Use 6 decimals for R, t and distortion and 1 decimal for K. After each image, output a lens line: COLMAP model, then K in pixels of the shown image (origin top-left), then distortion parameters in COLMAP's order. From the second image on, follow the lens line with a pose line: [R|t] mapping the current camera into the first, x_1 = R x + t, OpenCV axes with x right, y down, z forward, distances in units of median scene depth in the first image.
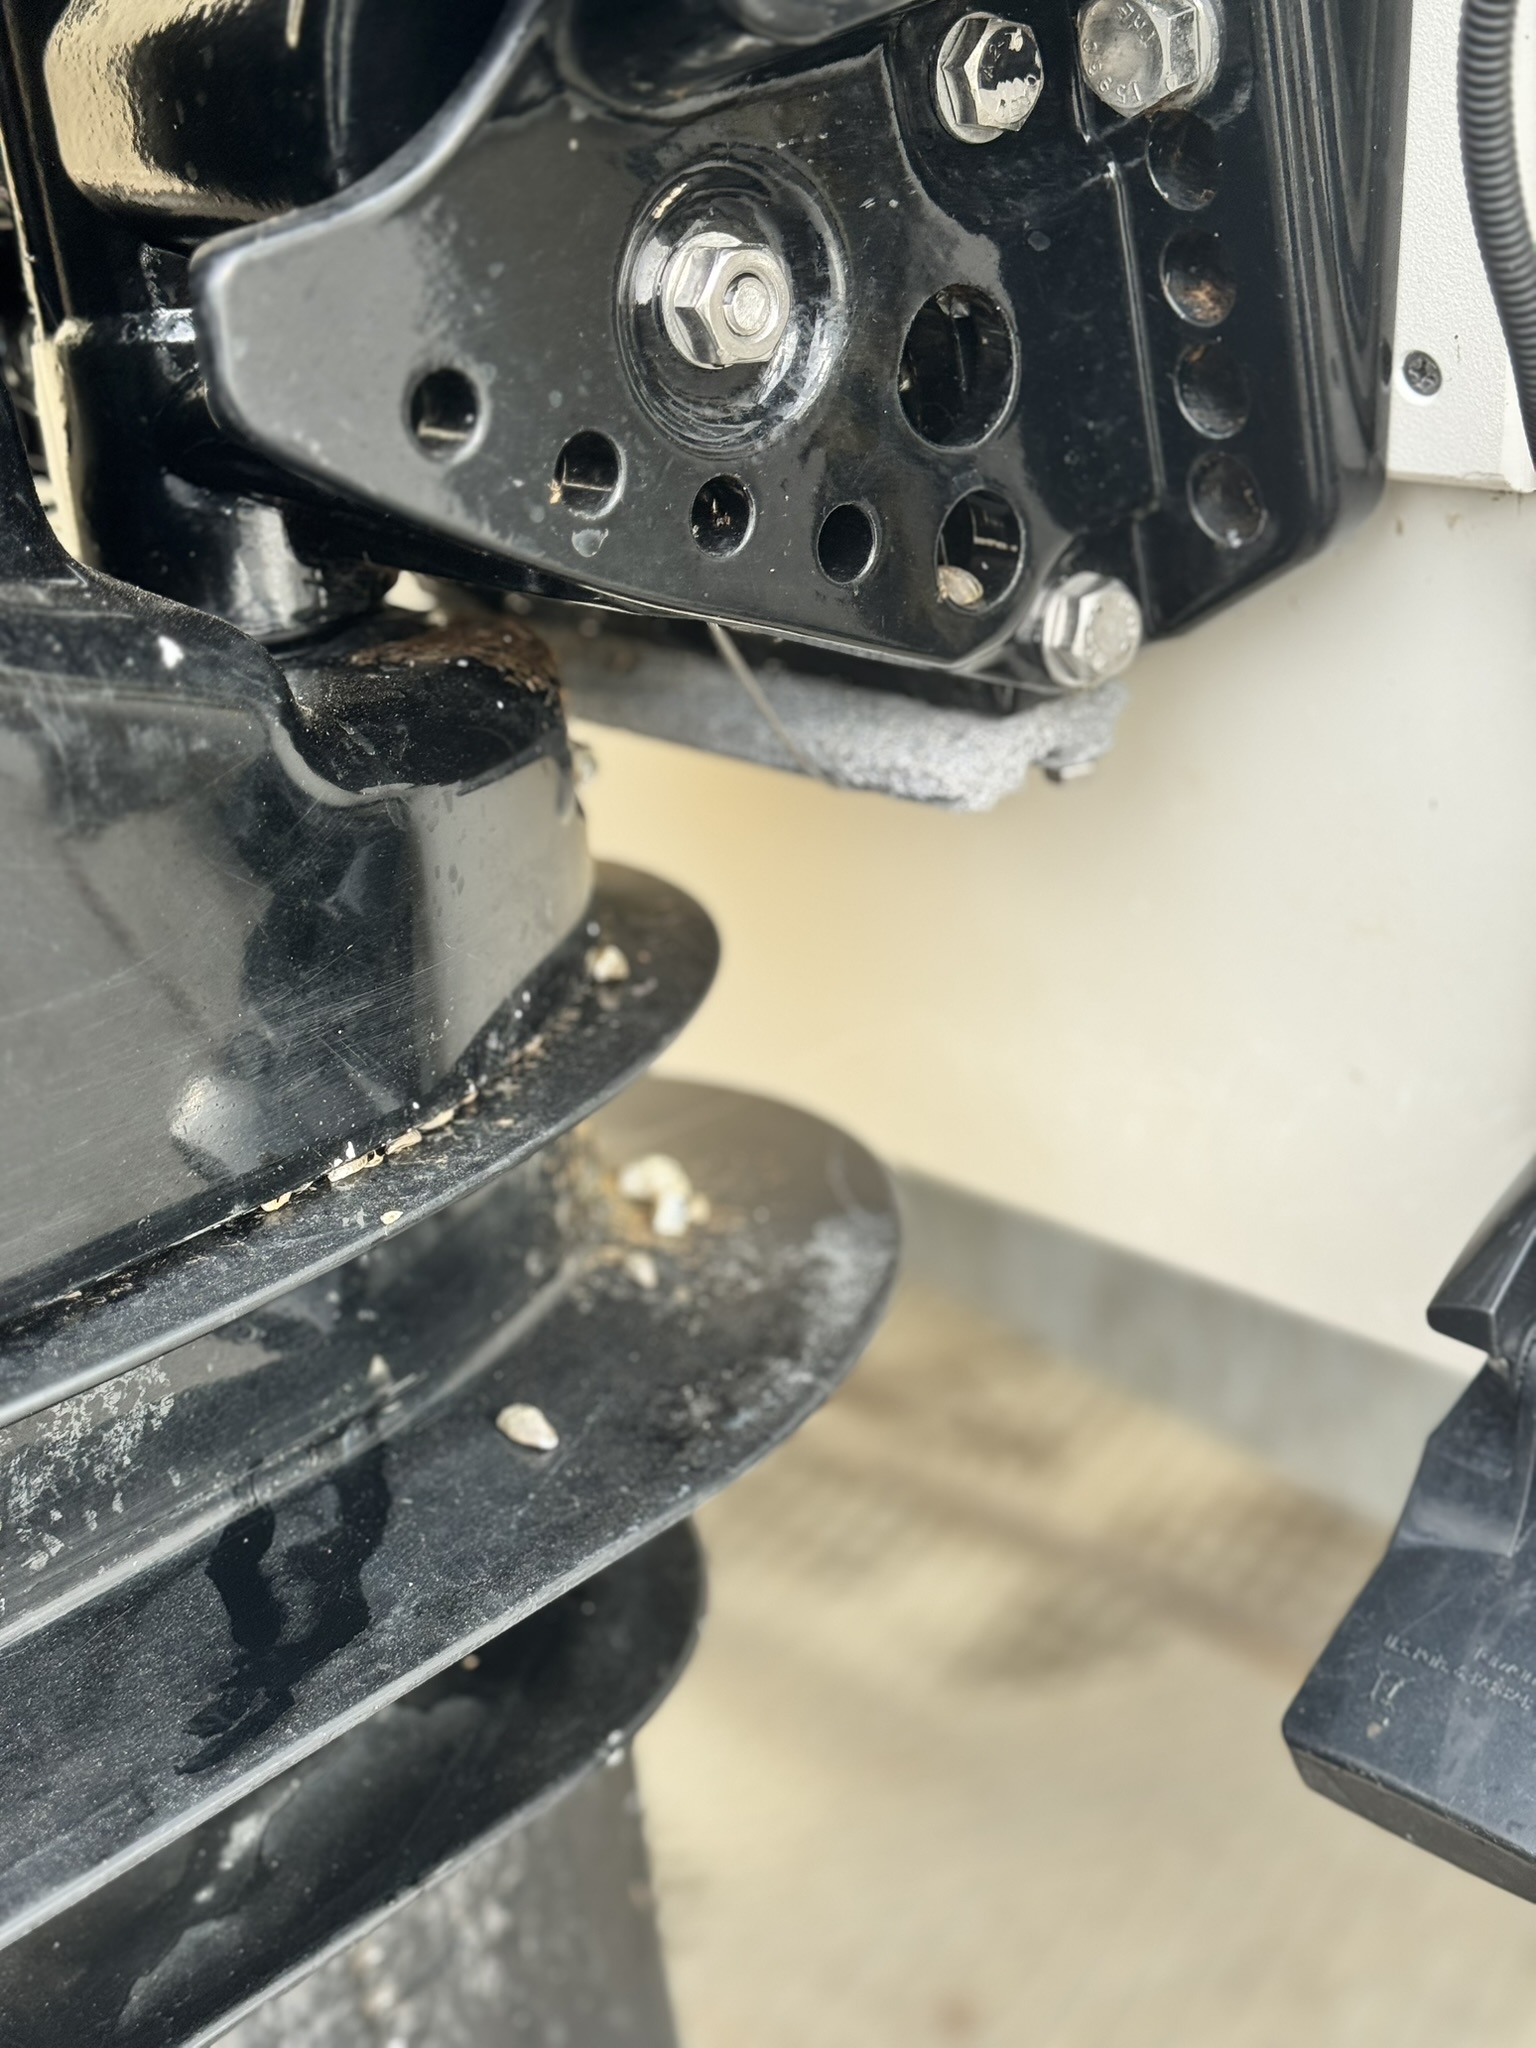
lens RADIAL K [[2954.4, 0, 762.2], [0, 2954.4, 1027.7], [0, 0, 1]] dist [0.084175, 0.000000]
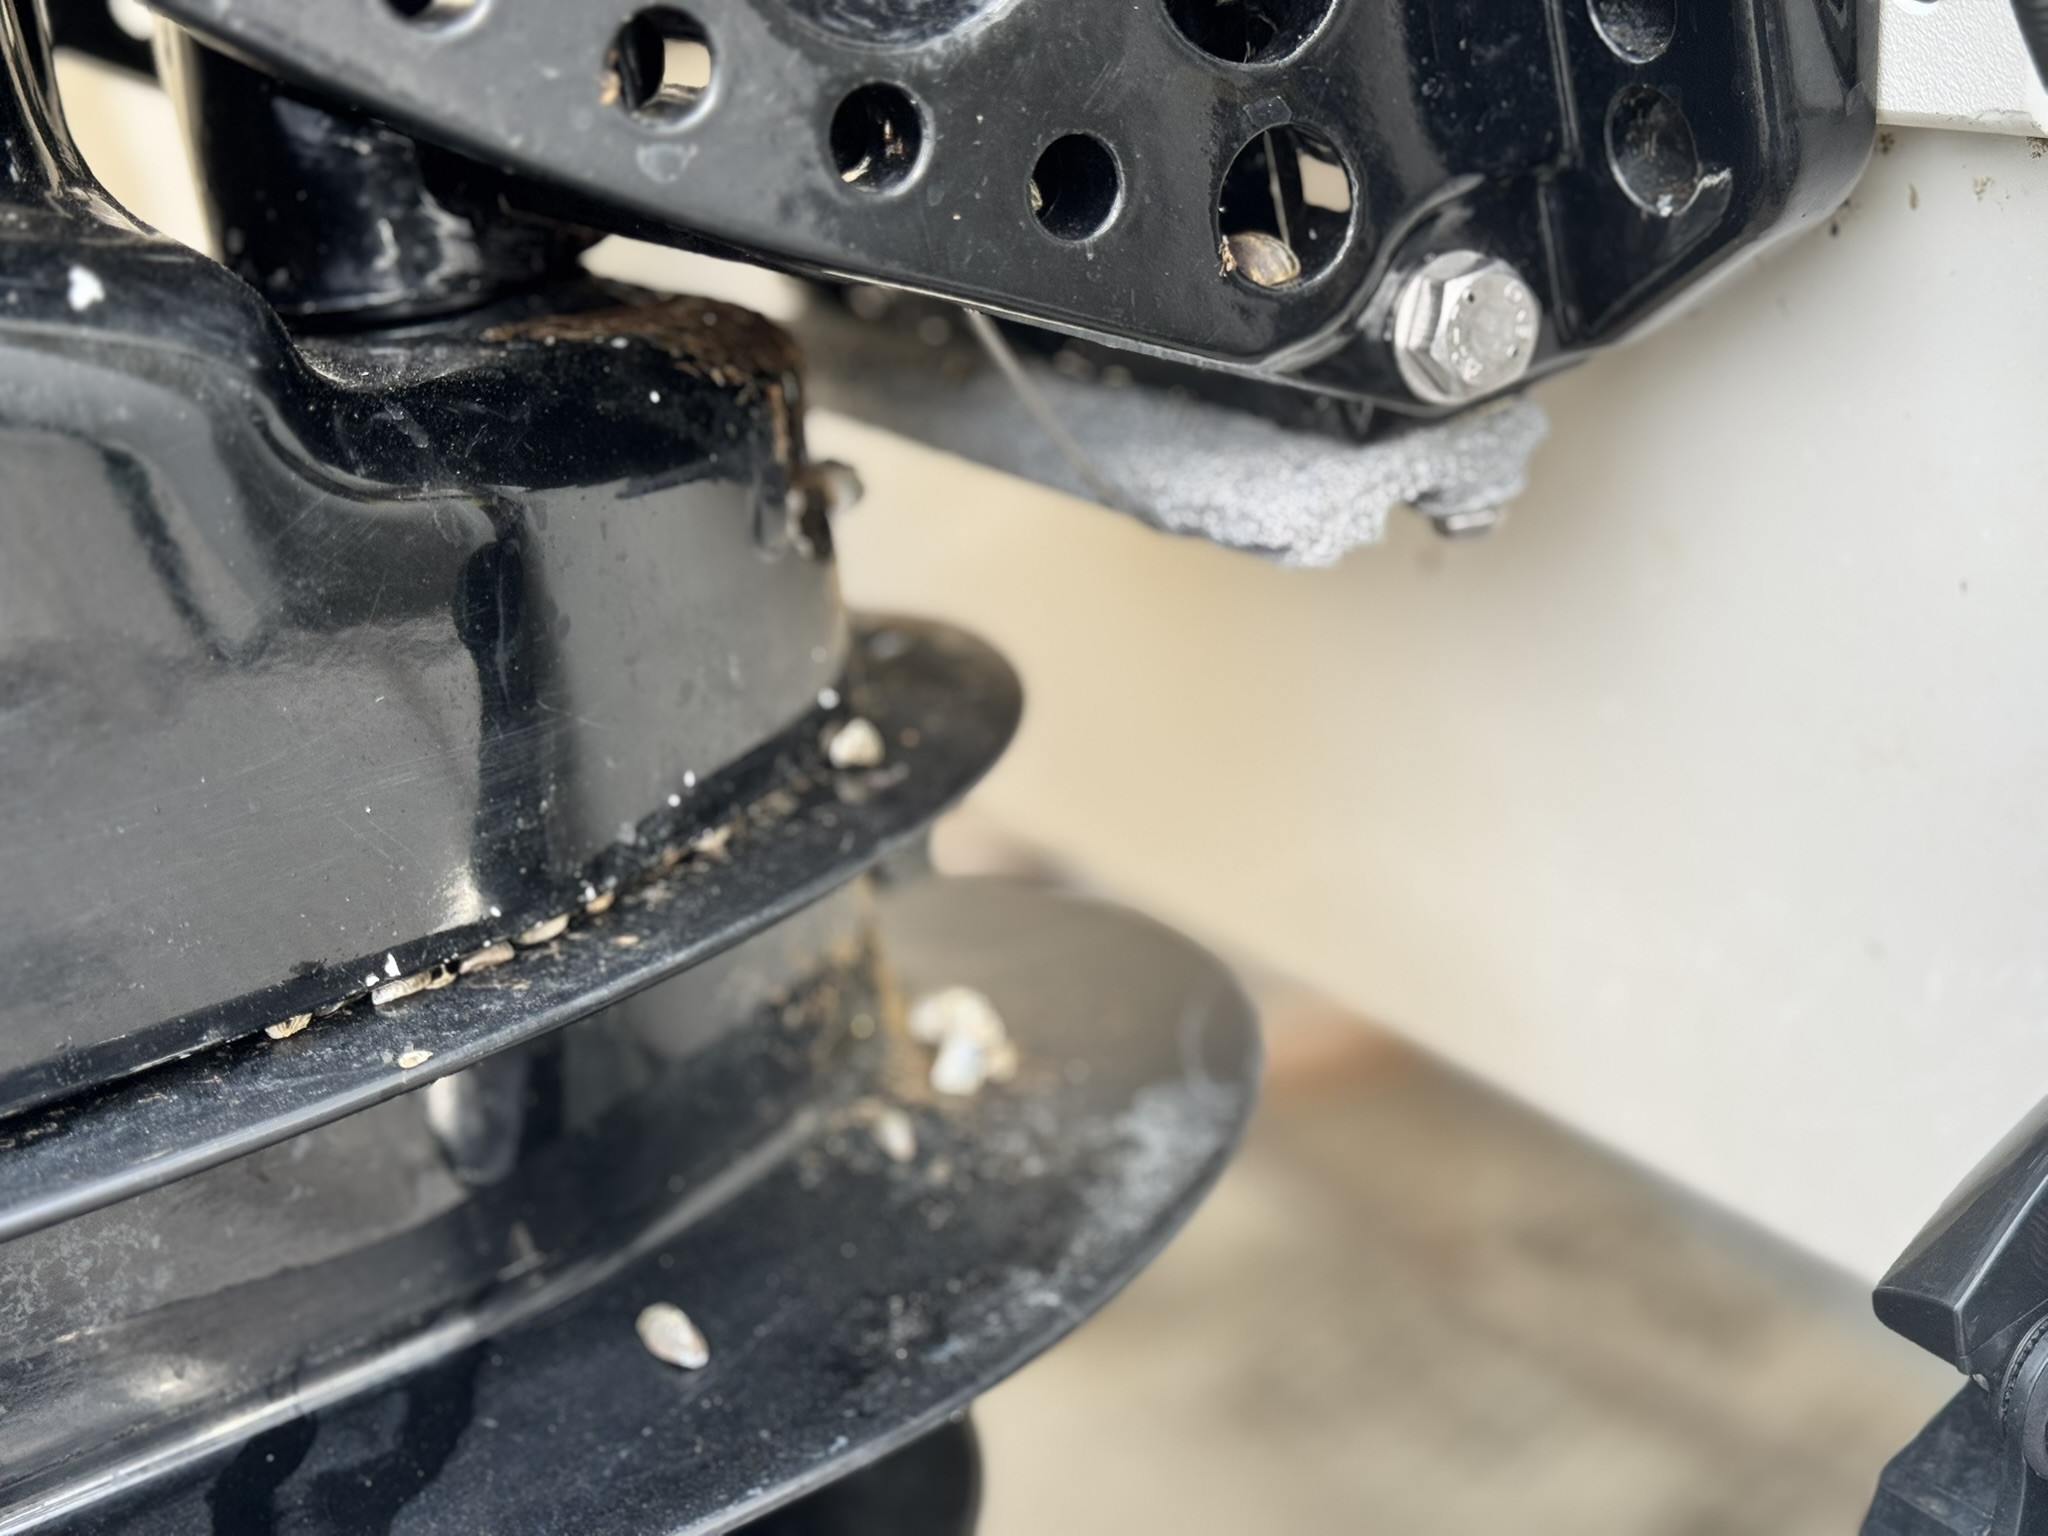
lens RADIAL K [[2954.4, 0, 1030.2], [0, 2954.4, 764.9], [0, 0, 1]] dist [0.084175, 0.000000]
pose [[0.980588, 0.055960, -0.187926, 0.151941], [-0.059207, 0.998177, -0.011707, -0.010288], [0.186928, 0.022606, 0.982113, 0.258745]]
